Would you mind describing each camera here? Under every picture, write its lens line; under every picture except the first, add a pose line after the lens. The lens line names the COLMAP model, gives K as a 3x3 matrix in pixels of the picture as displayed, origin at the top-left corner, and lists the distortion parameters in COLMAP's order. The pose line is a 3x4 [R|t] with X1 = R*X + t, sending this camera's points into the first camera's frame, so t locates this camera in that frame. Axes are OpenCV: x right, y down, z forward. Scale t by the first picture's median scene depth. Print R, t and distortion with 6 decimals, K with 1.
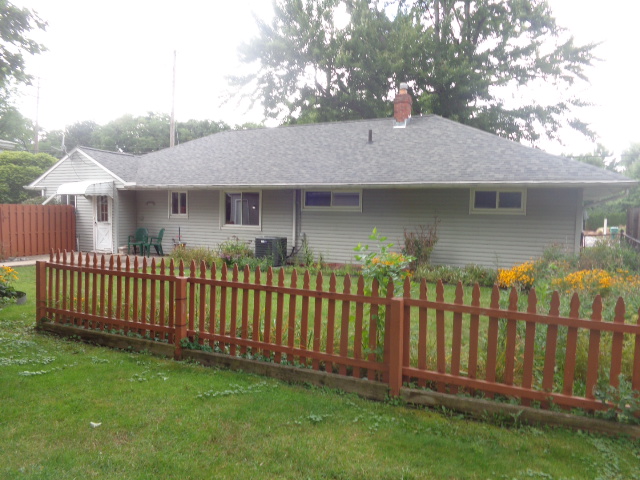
lens RADIAL K [[484.6, 0, 321.3], [0, 484.6, 238.0], [0, 0, 1]] dist [0.004172, 0.011336]
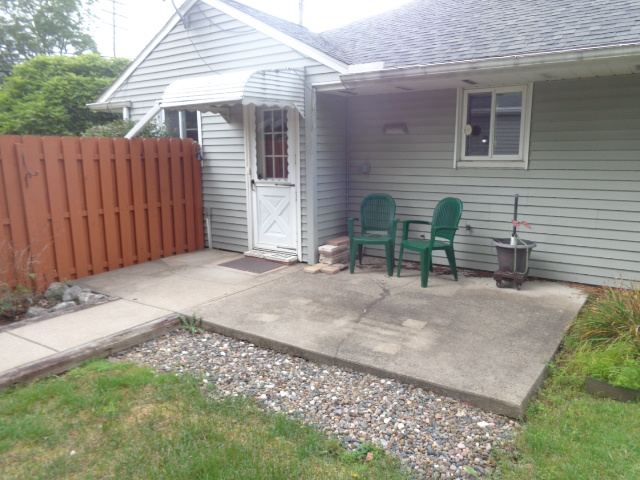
lens RADIAL K [[484.6, 0, 321.3], [0, 484.6, 238.0], [0, 0, 1]] dist [0.004172, 0.011336]
pose [[0.989673, 0.006349, -0.143200, -0.354126], [0.009881, 0.993620, 0.112342, -0.029962], [0.142999, -0.112597, 0.983297, 0.616216]]
